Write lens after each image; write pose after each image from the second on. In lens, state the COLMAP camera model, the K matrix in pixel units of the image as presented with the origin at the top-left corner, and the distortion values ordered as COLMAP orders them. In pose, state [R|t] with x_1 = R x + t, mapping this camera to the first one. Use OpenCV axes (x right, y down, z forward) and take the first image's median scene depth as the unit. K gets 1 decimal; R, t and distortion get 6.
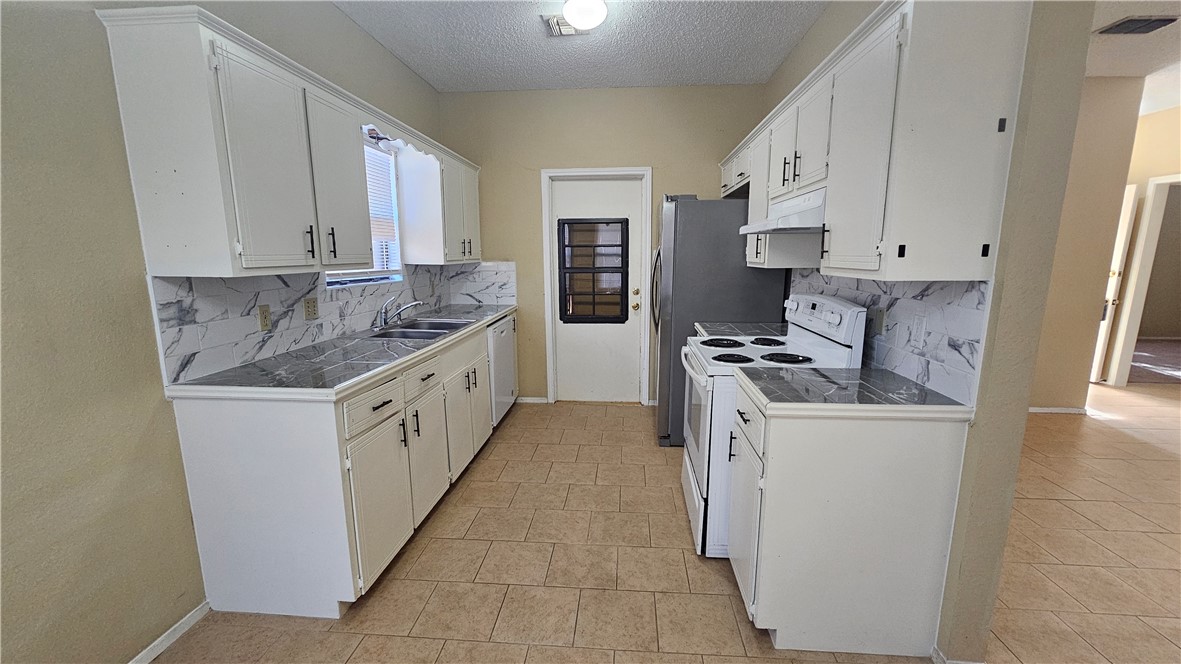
lens RADIAL K [[481.3, 0, 591.3], [0, 481.3, 346.4], [0, 0, 1]] dist [0.000116, -0.000356]
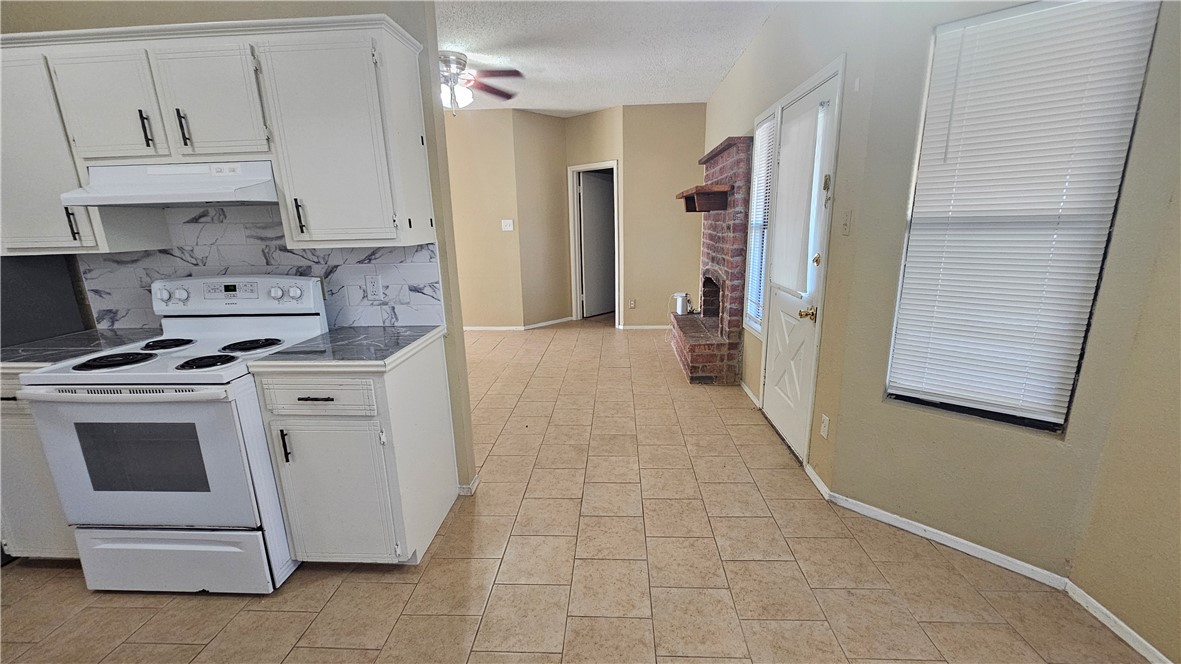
lens RADIAL K [[483.1, 0, 593.2], [0, 483.1, 343.9], [0, 0, 1]] dist [0.000181, -0.000715]
pose [[-0.024696, -0.244534, 0.969326, -0.519718], [0.213035, 0.946063, 0.244093, -0.065617], [-0.976732, 0.212528, 0.028731, 0.348365]]
